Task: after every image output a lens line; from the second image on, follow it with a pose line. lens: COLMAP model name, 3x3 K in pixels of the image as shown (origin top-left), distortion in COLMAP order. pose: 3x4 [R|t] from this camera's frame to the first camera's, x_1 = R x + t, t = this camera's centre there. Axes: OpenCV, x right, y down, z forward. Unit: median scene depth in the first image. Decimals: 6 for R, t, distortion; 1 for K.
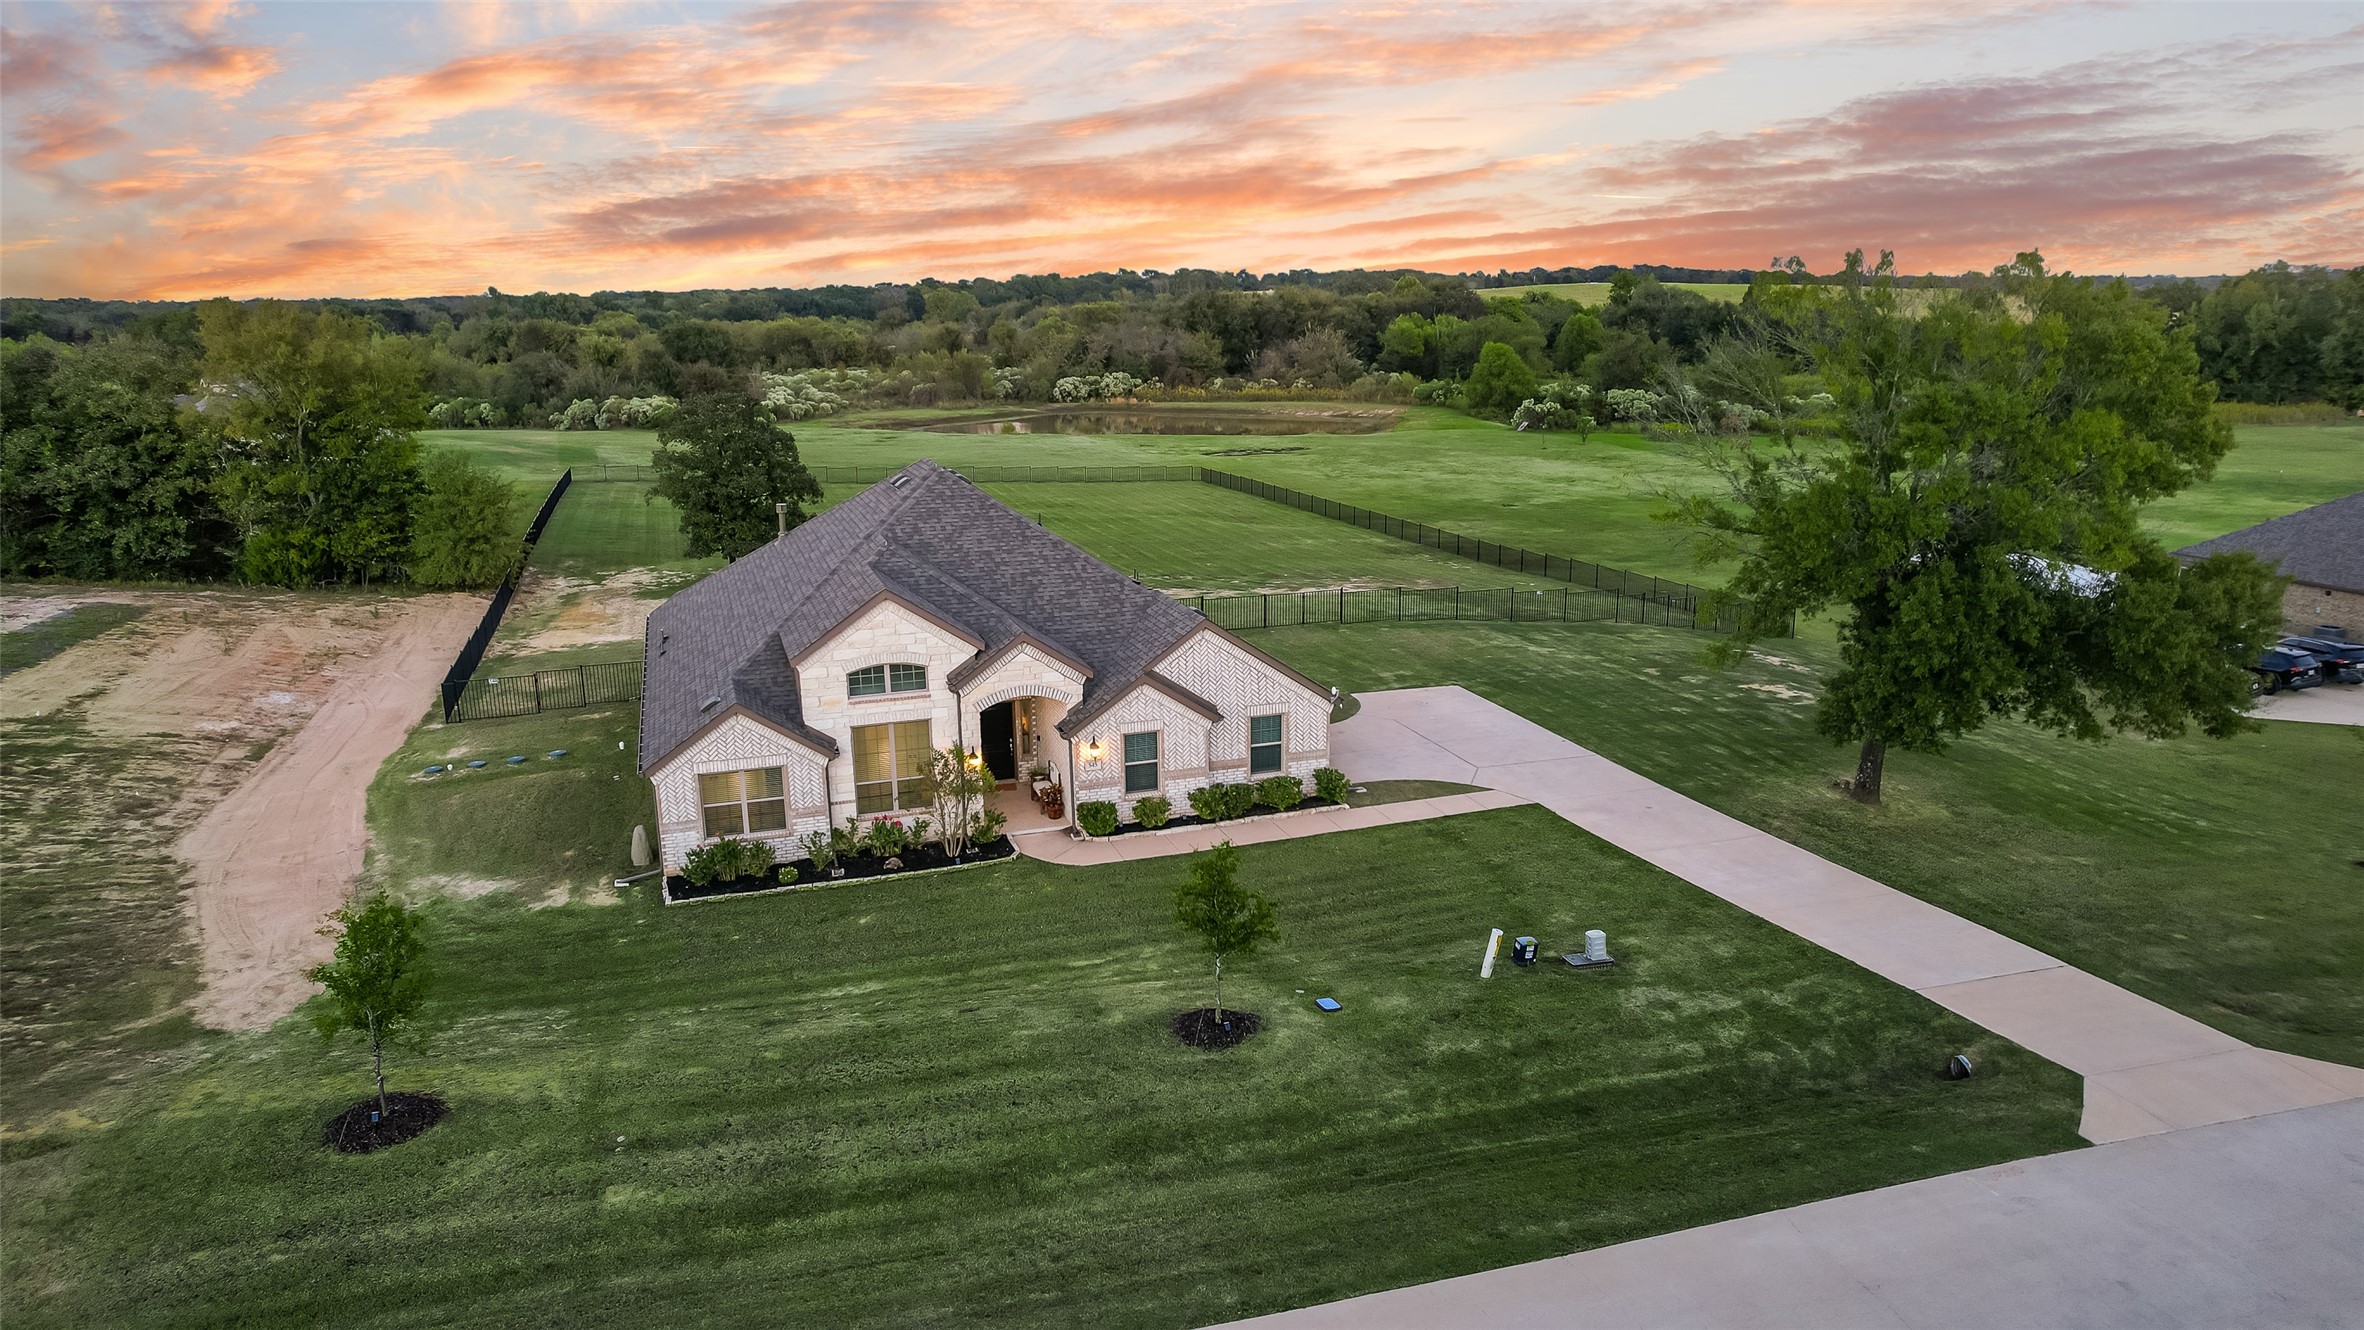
lens RADIAL K [[1507.5, 0, 1185.6], [0, 1507.5, 669.9], [0, 0, 1]] dist [-0.053563, 0.030711]
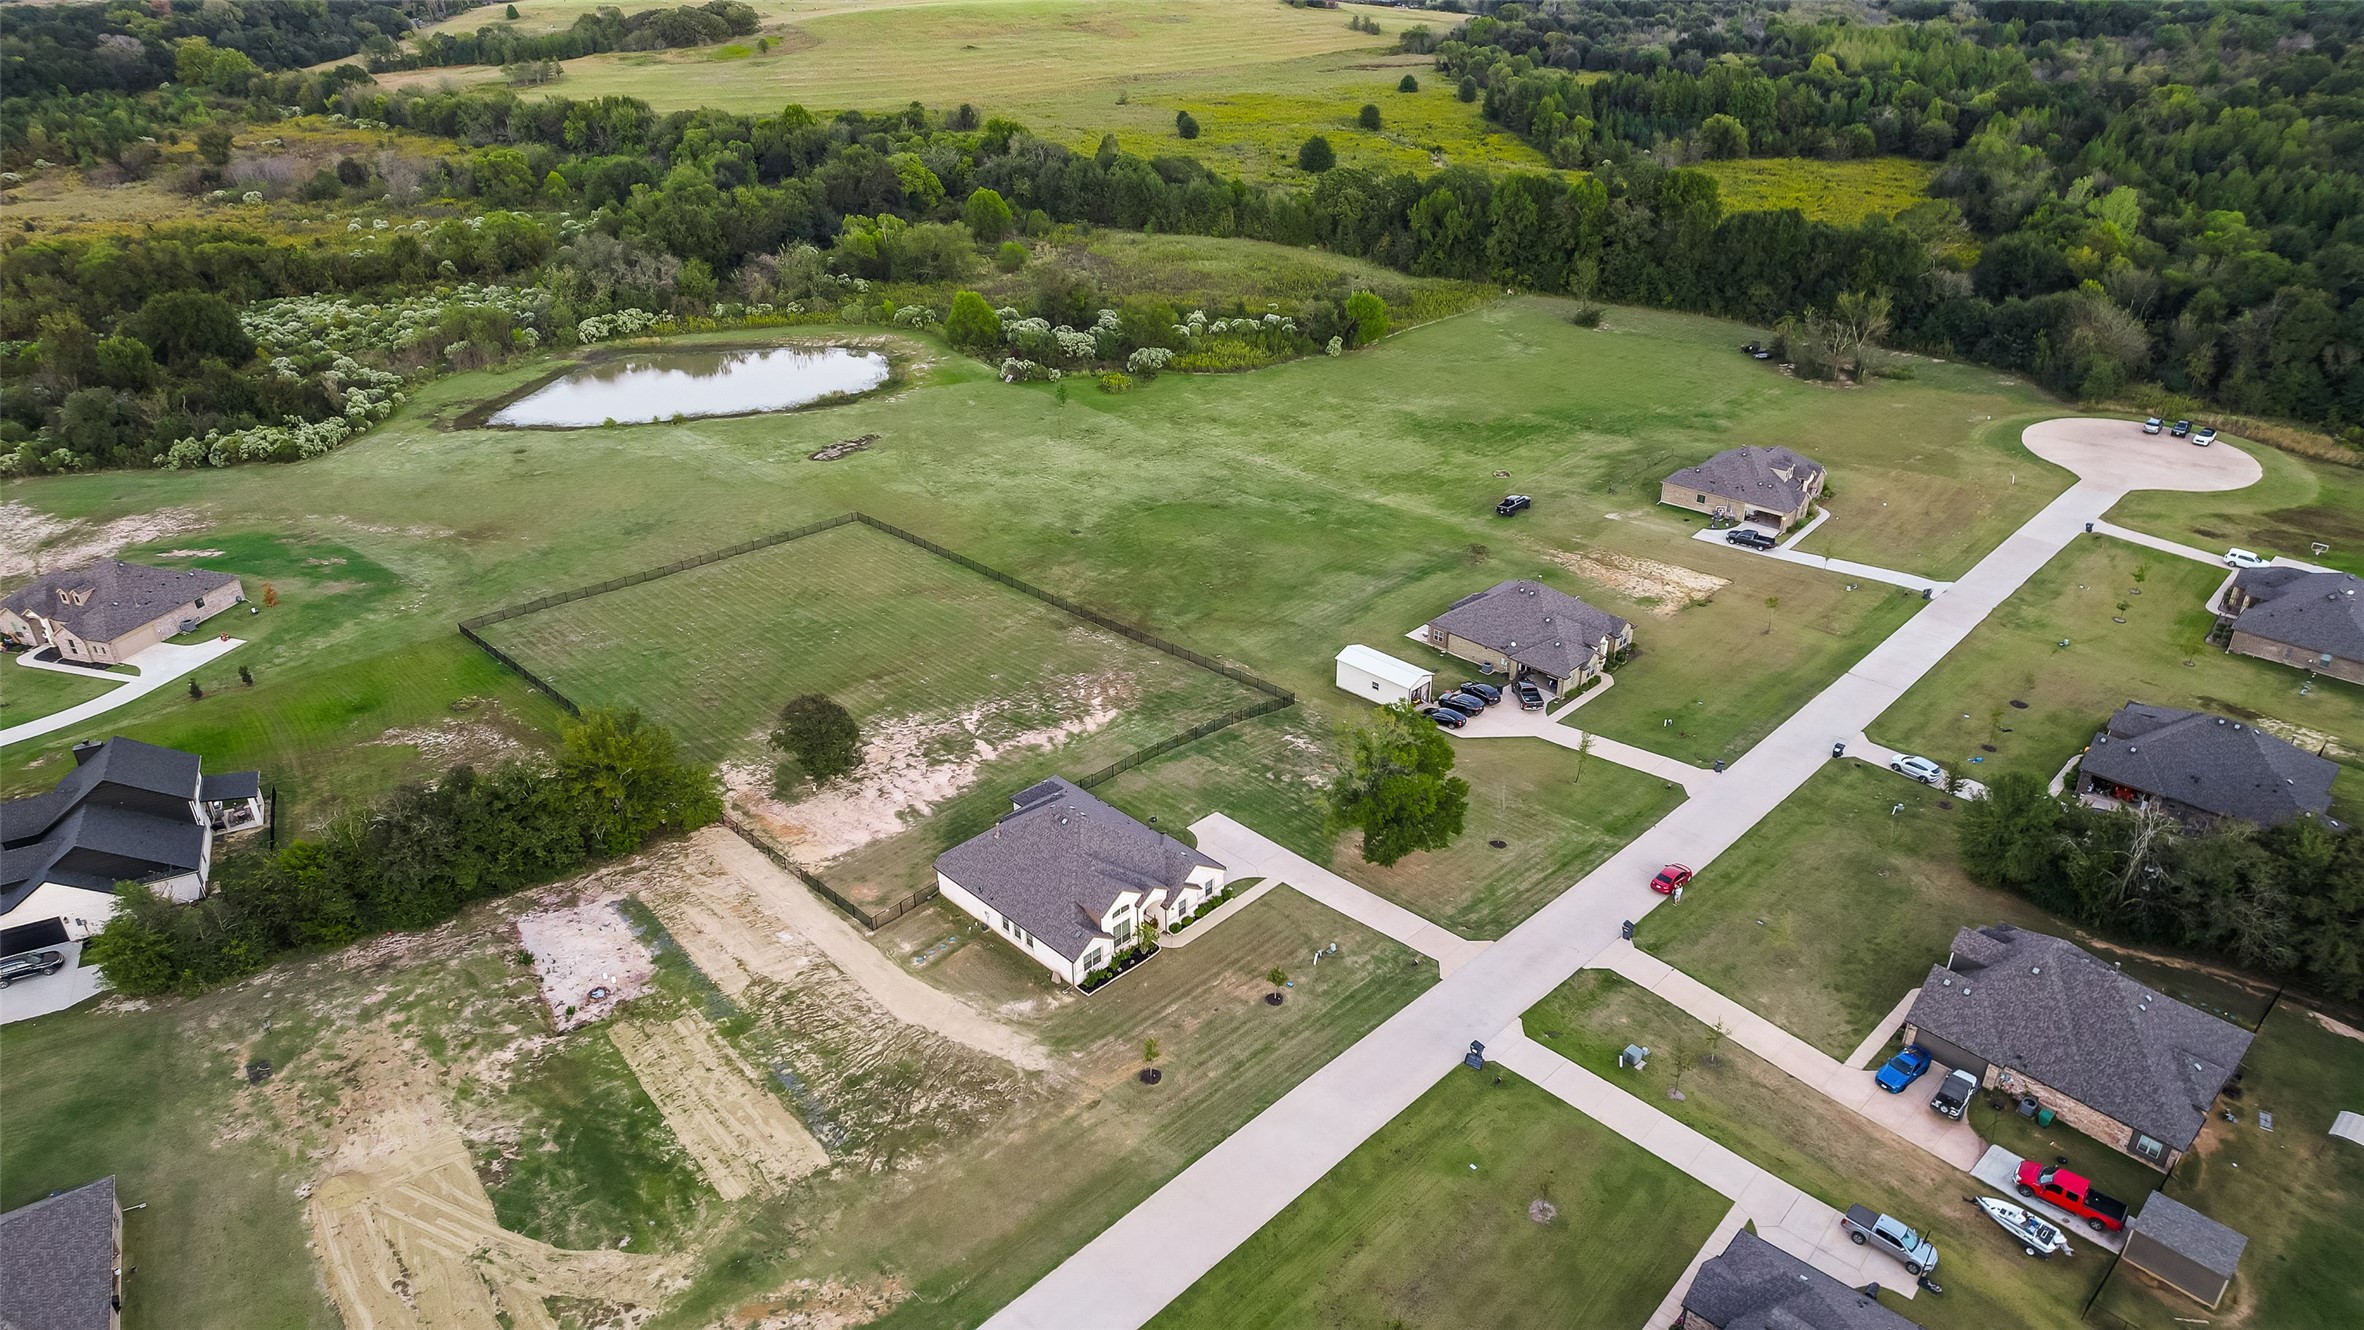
lens RADIAL K [[1507.5, 0, 1185.6], [0, 1507.5, 669.9], [0, 0, 1]] dist [-0.053563, 0.030711]
pose [[0.895770, -0.208258, 0.392713, -1.338647], [0.108849, 0.959330, 0.260456, -1.435952], [-0.430984, -0.190562, 0.882008, -2.007553]]
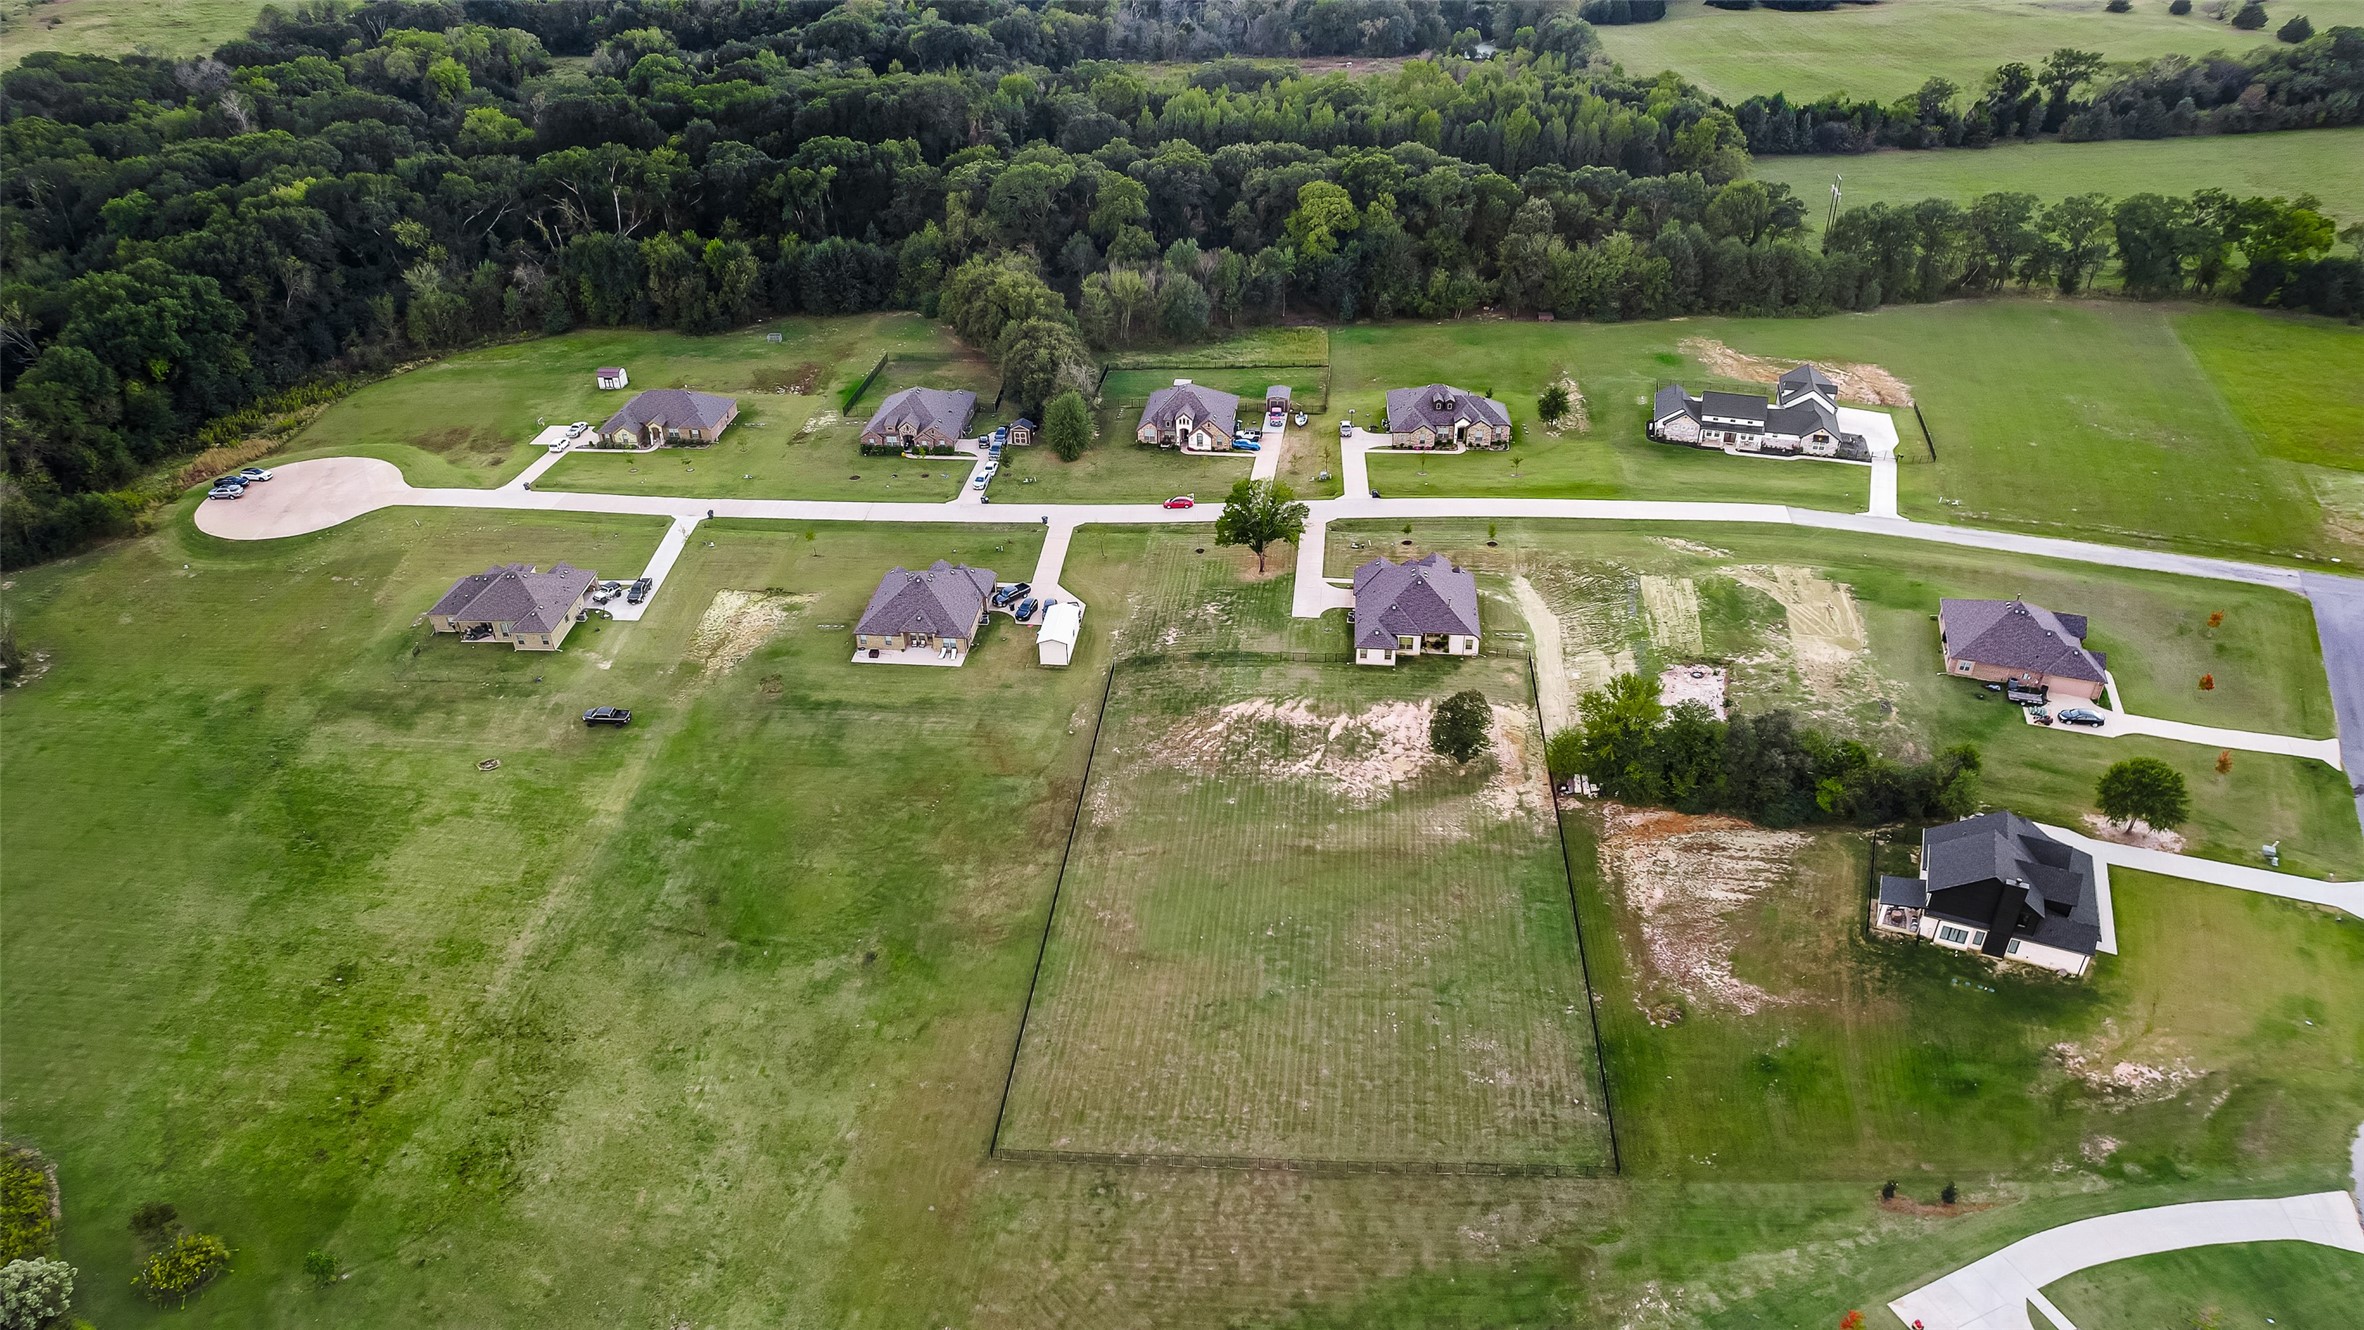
lens RADIAL K [[1507.5, 0, 1185.6], [0, 1507.5, 669.9], [0, 0, 1]] dist [-0.053563, 0.030711]
pose [[-0.908806, -0.202738, 0.364649, -1.663742], [0.124765, 0.701945, 0.701218, -4.291086], [-0.398128, 0.682766, -0.612638, 5.682579]]
